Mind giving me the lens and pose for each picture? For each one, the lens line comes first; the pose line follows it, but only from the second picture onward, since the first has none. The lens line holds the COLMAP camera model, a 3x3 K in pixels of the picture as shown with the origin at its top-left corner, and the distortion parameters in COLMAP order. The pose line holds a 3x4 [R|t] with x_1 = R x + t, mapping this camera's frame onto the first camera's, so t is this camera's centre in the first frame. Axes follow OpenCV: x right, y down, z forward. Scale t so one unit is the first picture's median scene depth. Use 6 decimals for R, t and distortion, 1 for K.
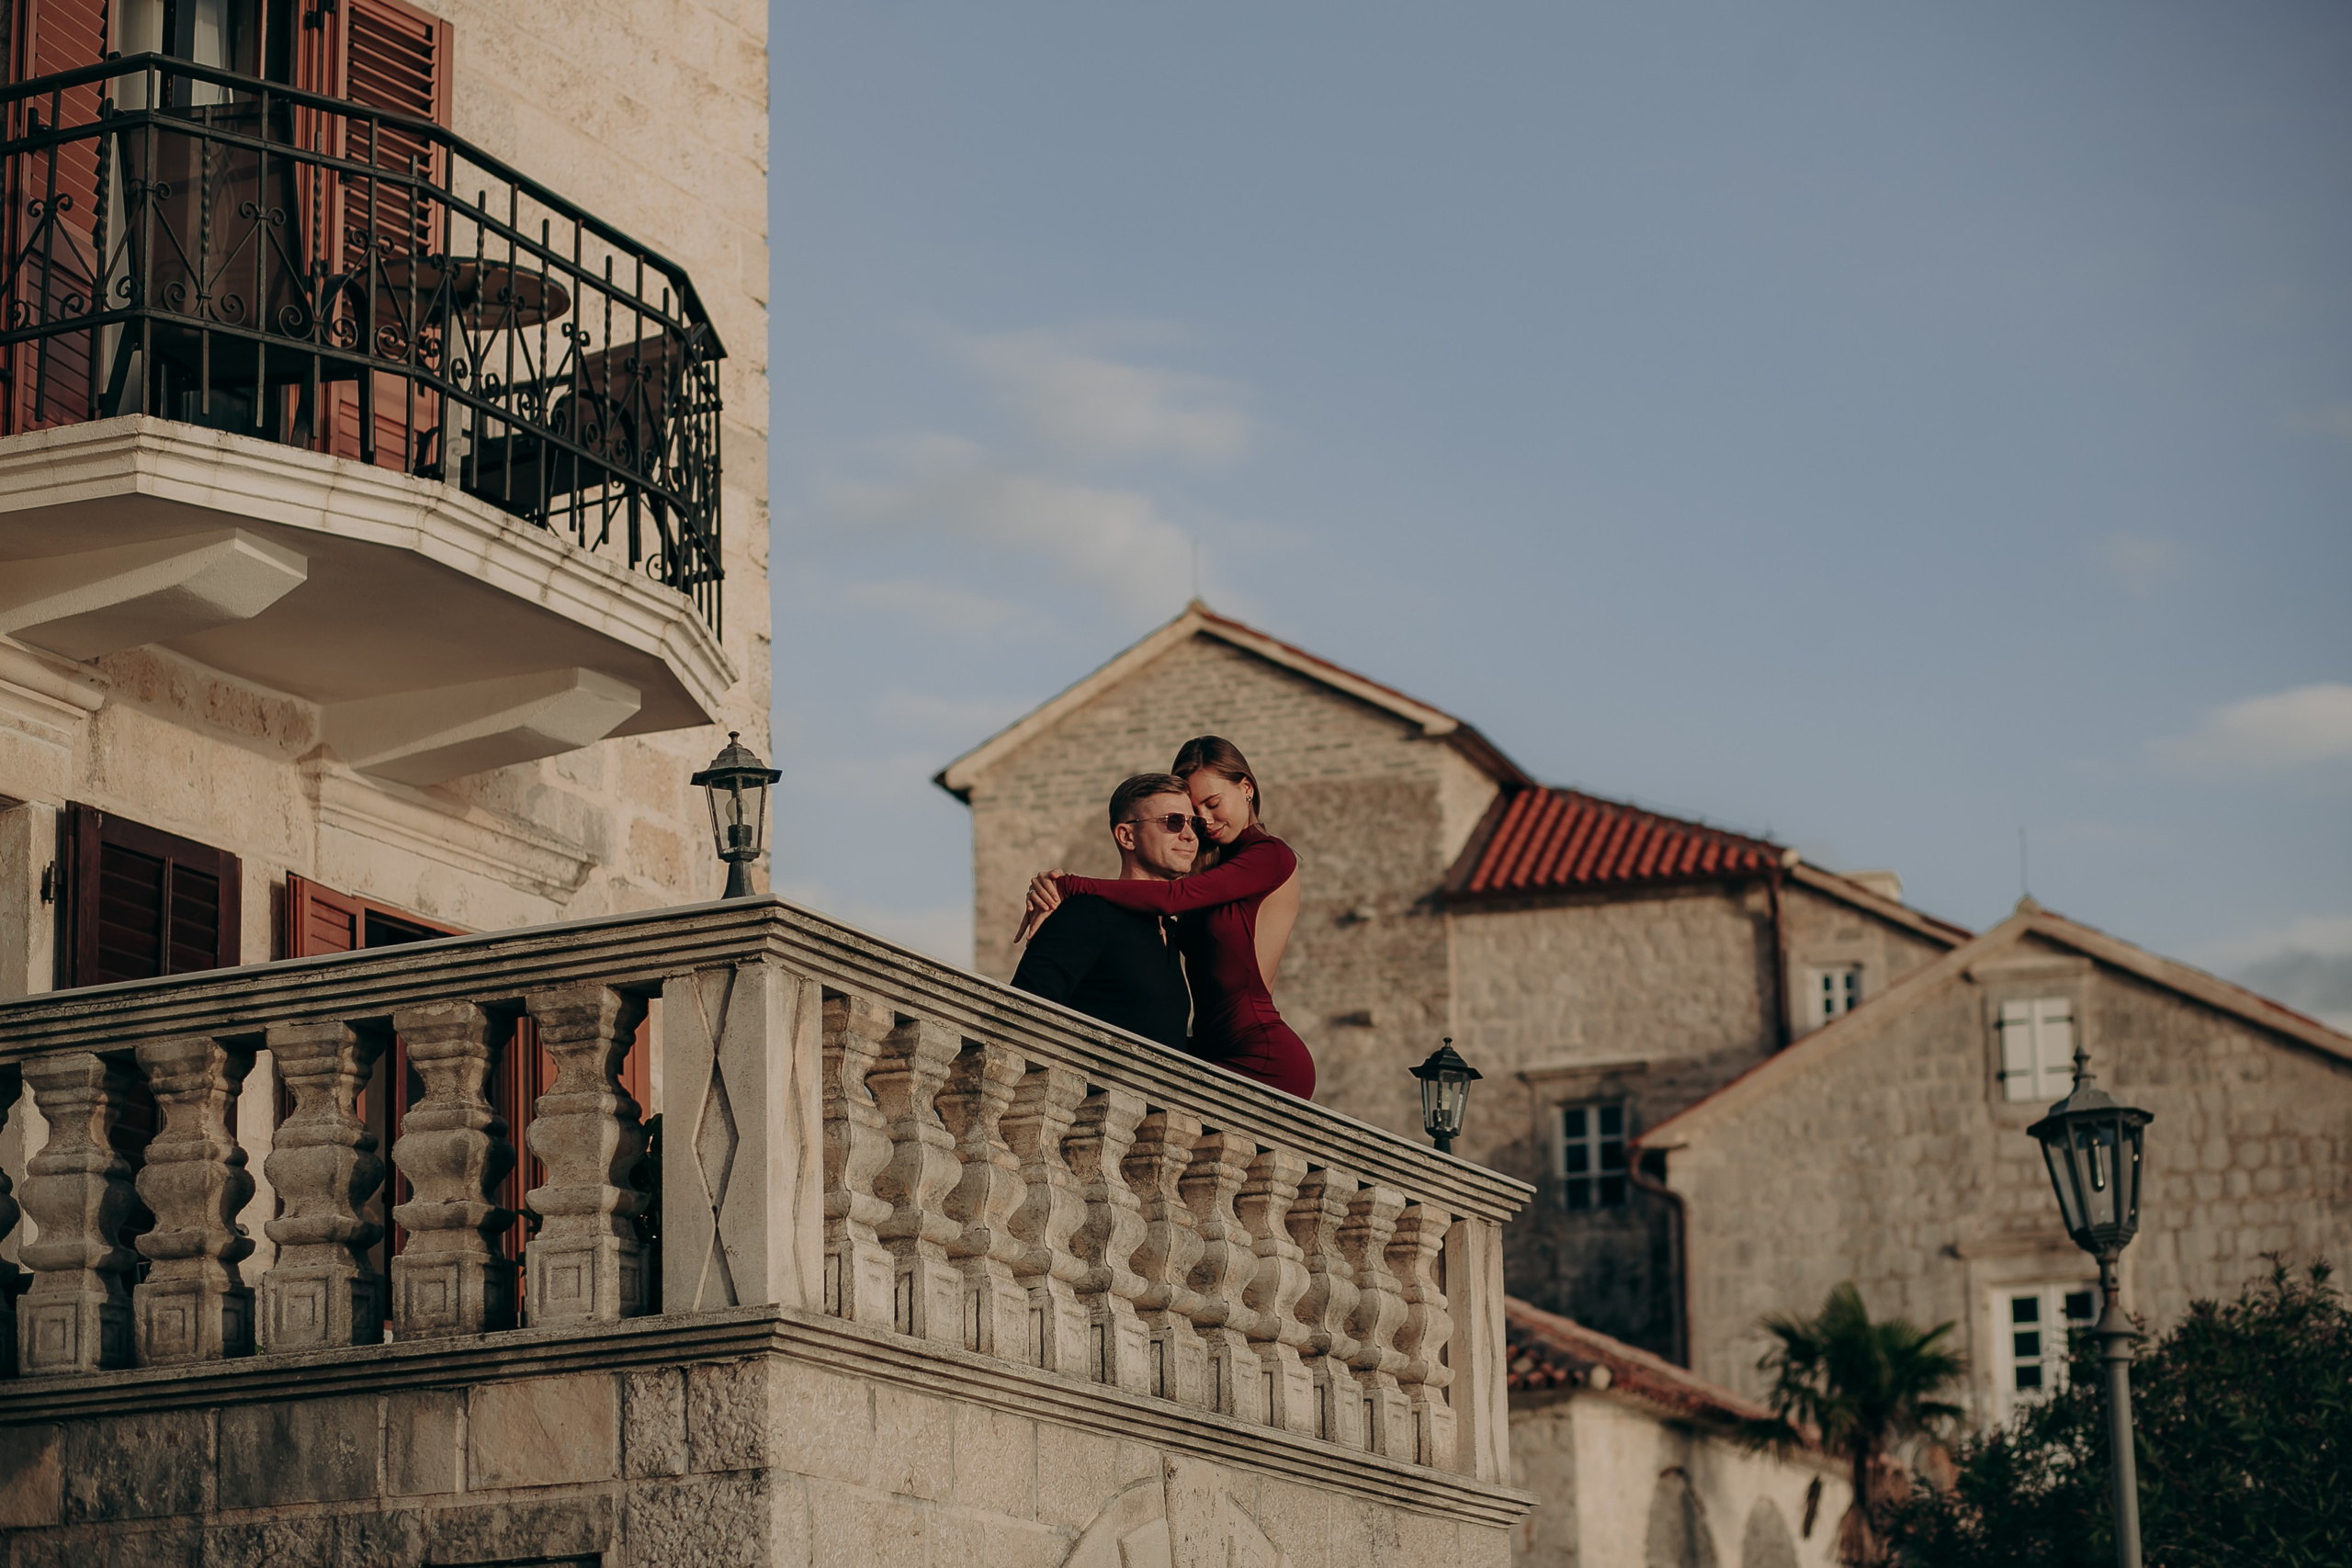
lens RADIAL K [[6049.8, 0, 1142.1], [0, 6049.8, 728.0], [0, 0, 1]] dist [-0.168098, 0.000000]
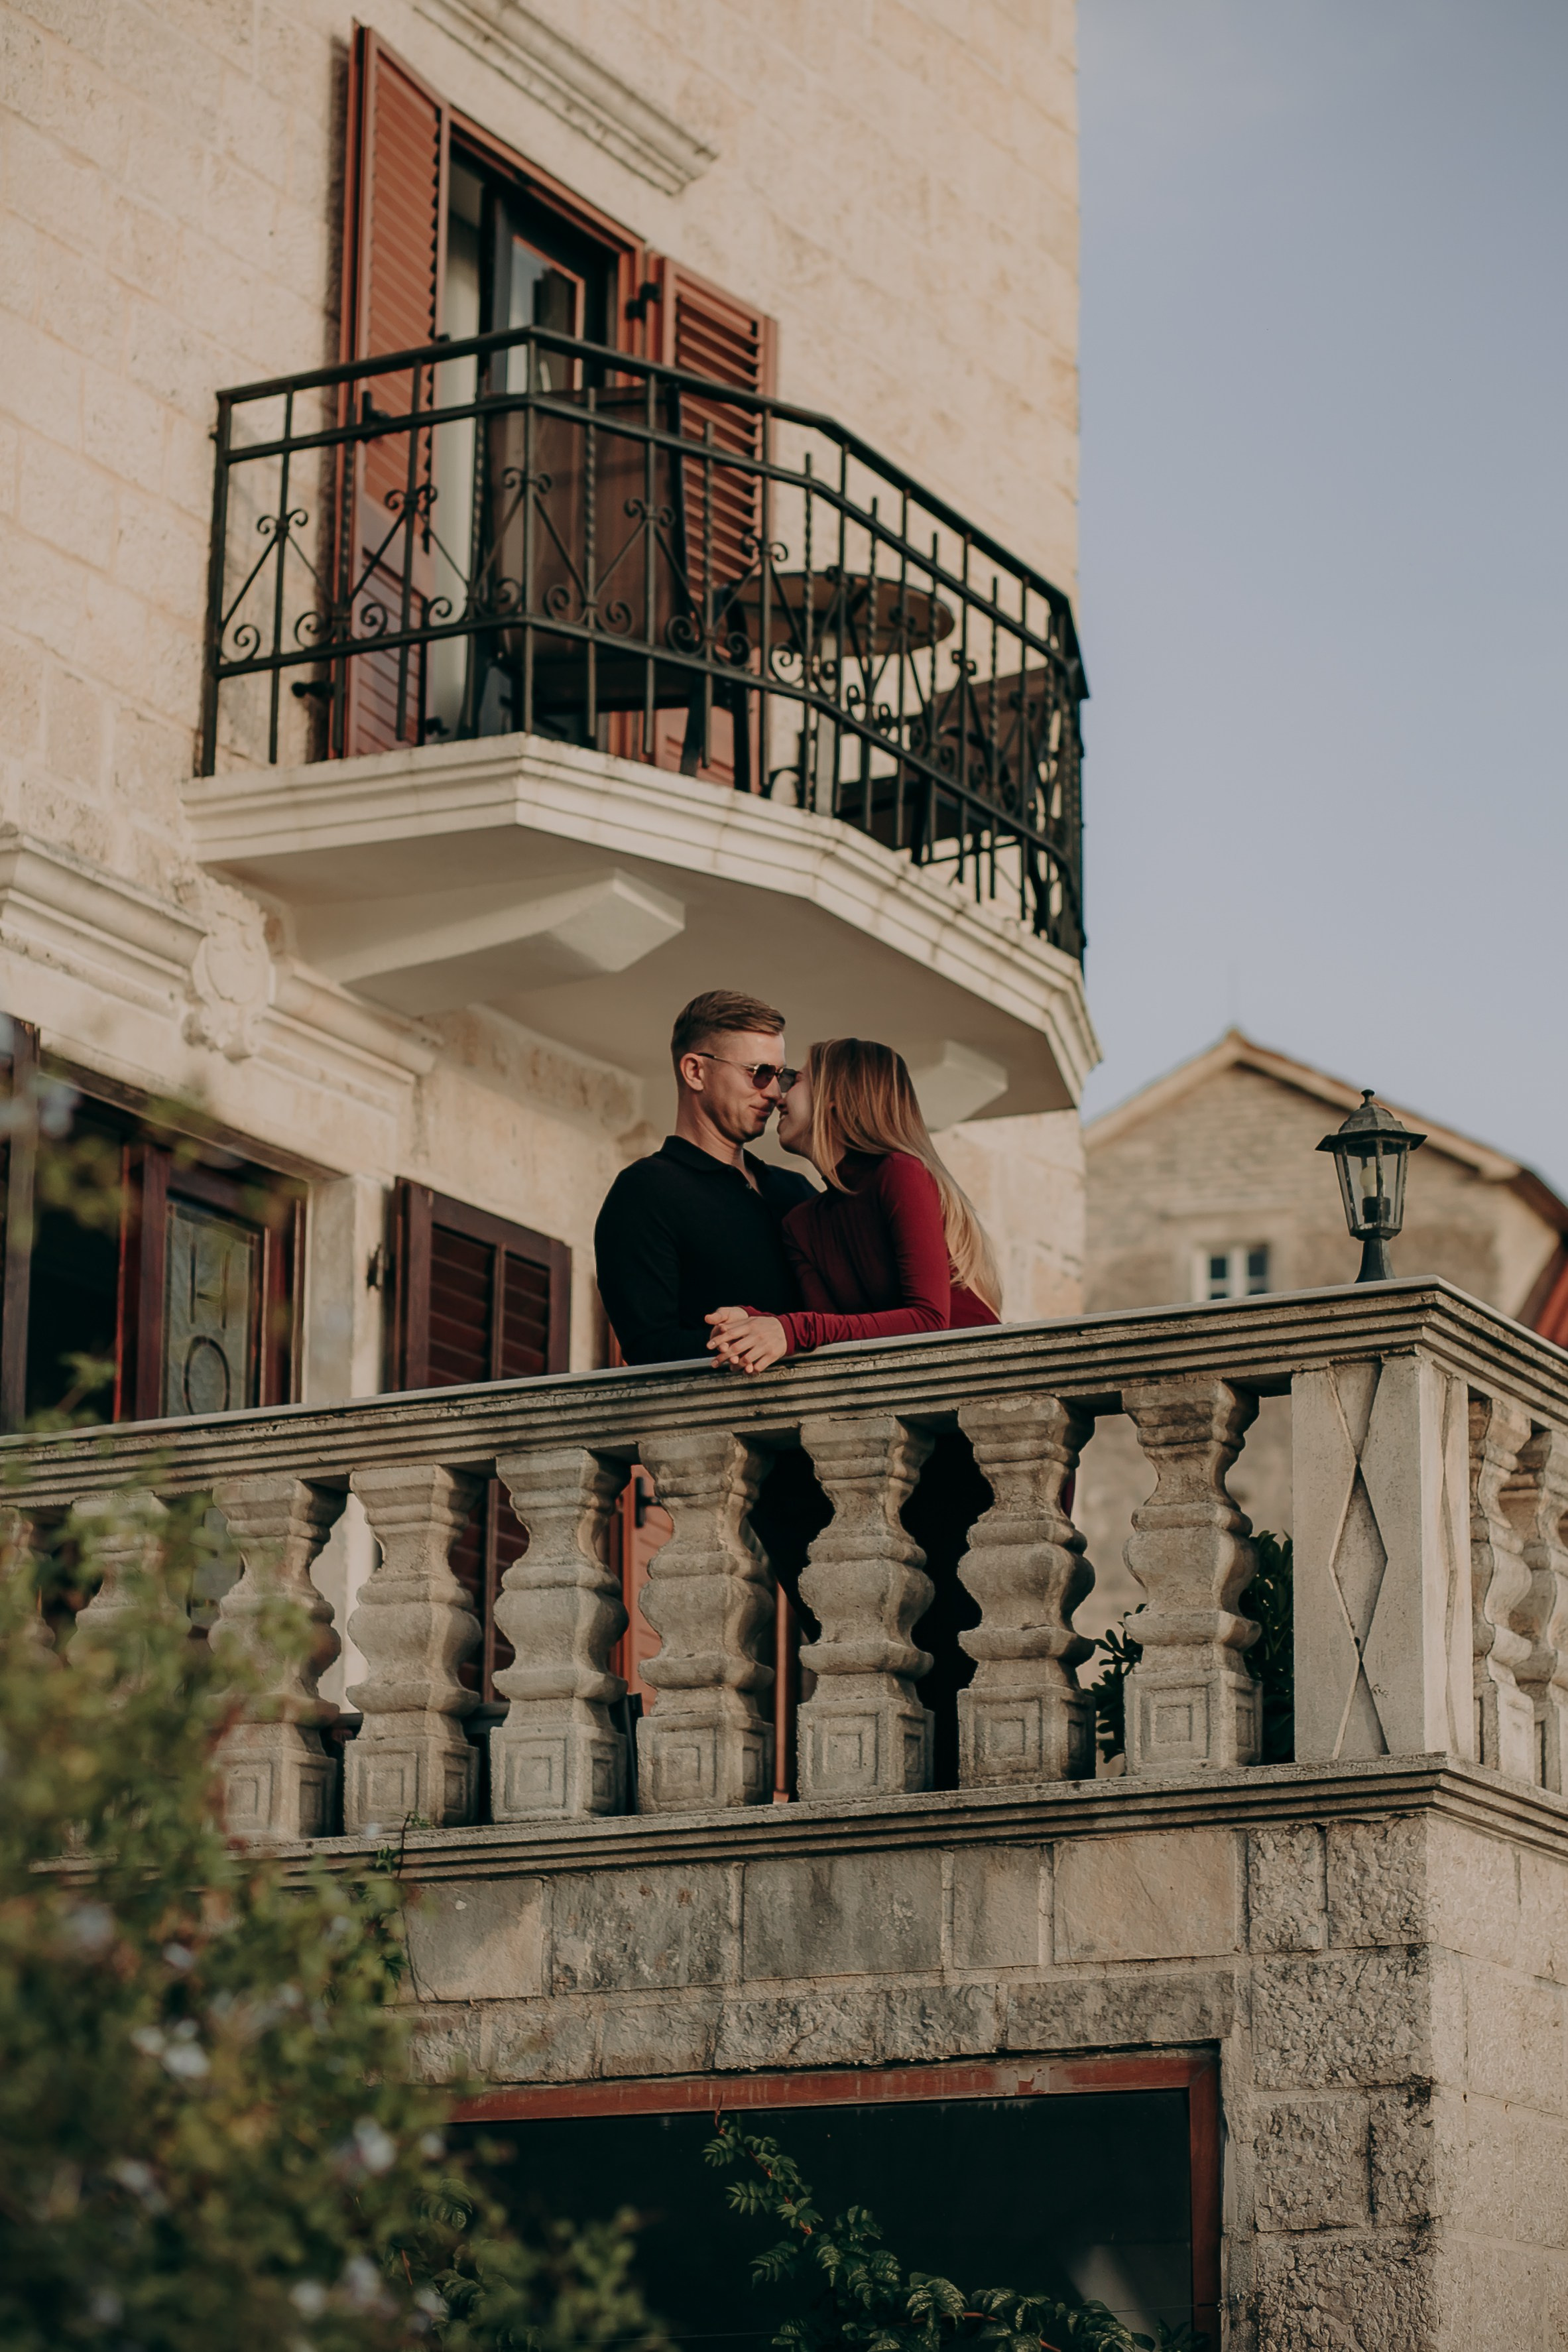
lens RADIAL K [[6444.5, 0, 678.8], [0, 6444.5, 1068.7], [0, 0, 1]] dist [-0.129733, 0.000000]
pose [[0.998577, 0.019651, -0.049583, -0.117353], [-0.020504, 0.999649, -0.016751, 0.014699], [0.049236, 0.017744, 0.998630, 0.075204]]
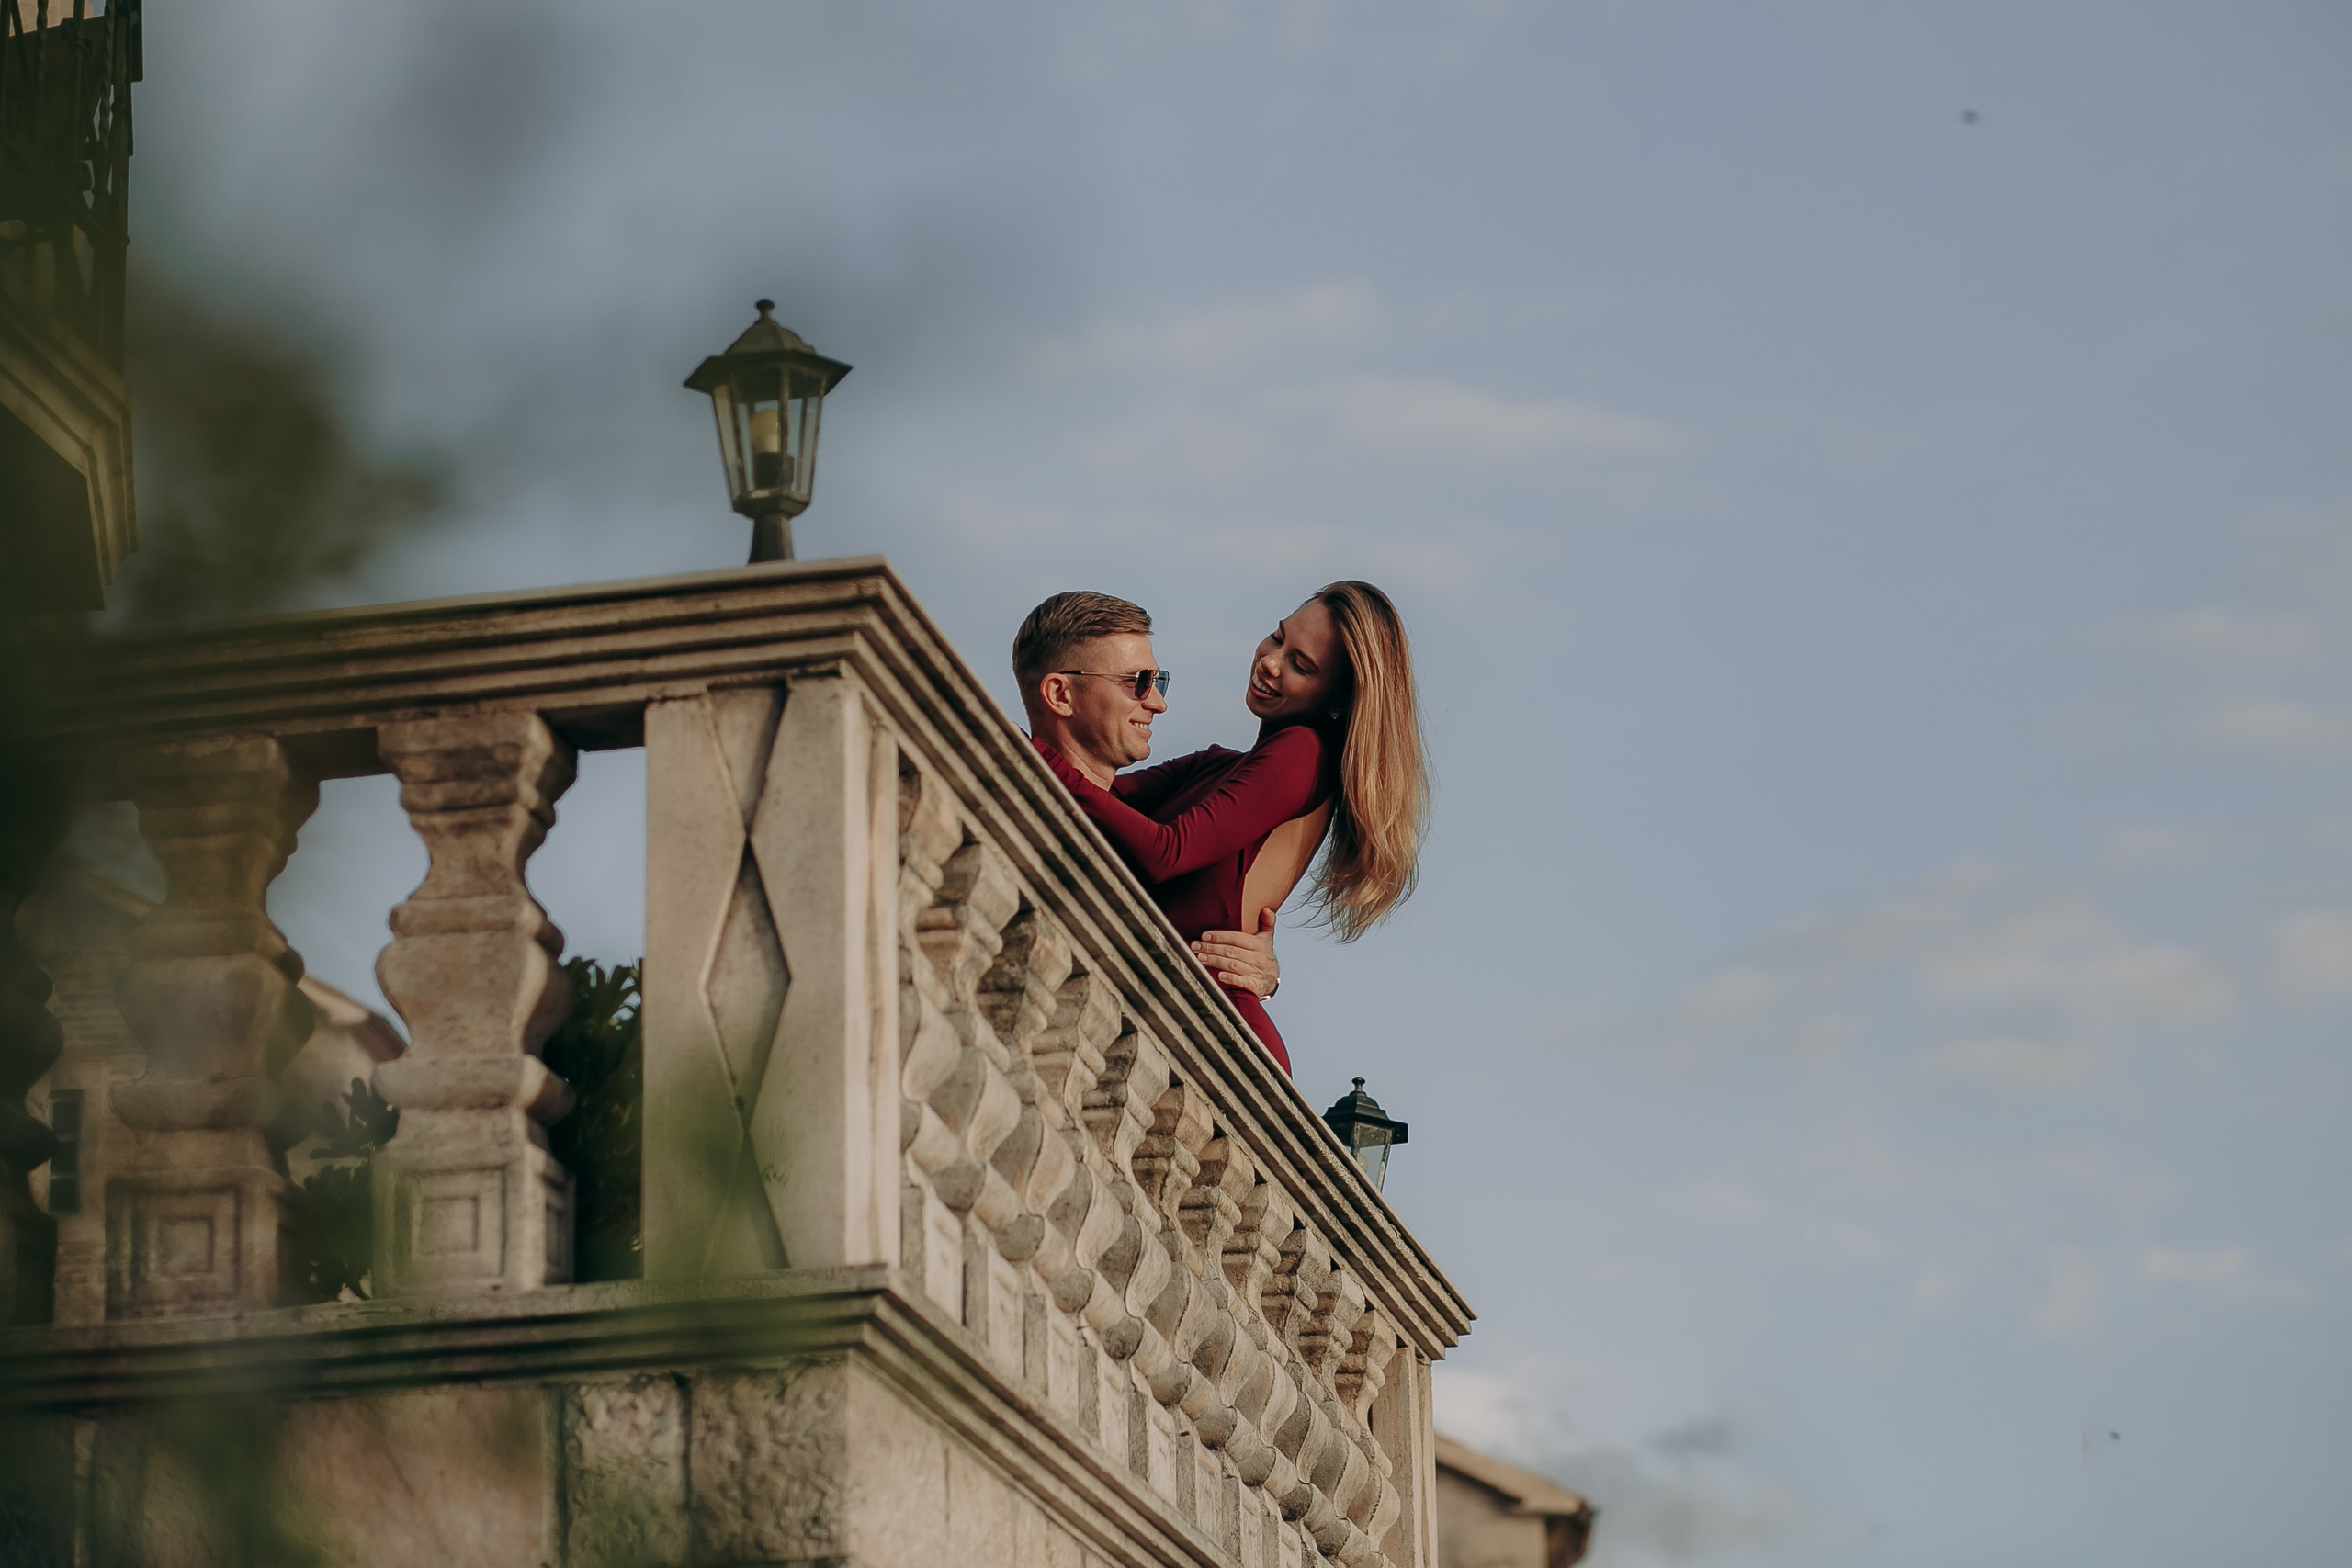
lens RADIAL K [[6859.0, 0, 1198.5], [0, 6859.0, 778.6], [0, 0, 1]] dist [-0.172130, 0.000000]
pose [[0.974422, 0.067857, 0.214237, -0.160082], [-0.055837, 0.996533, -0.061672, 0.082334], [-0.217679, 0.048132, 0.974833, 0.346275]]
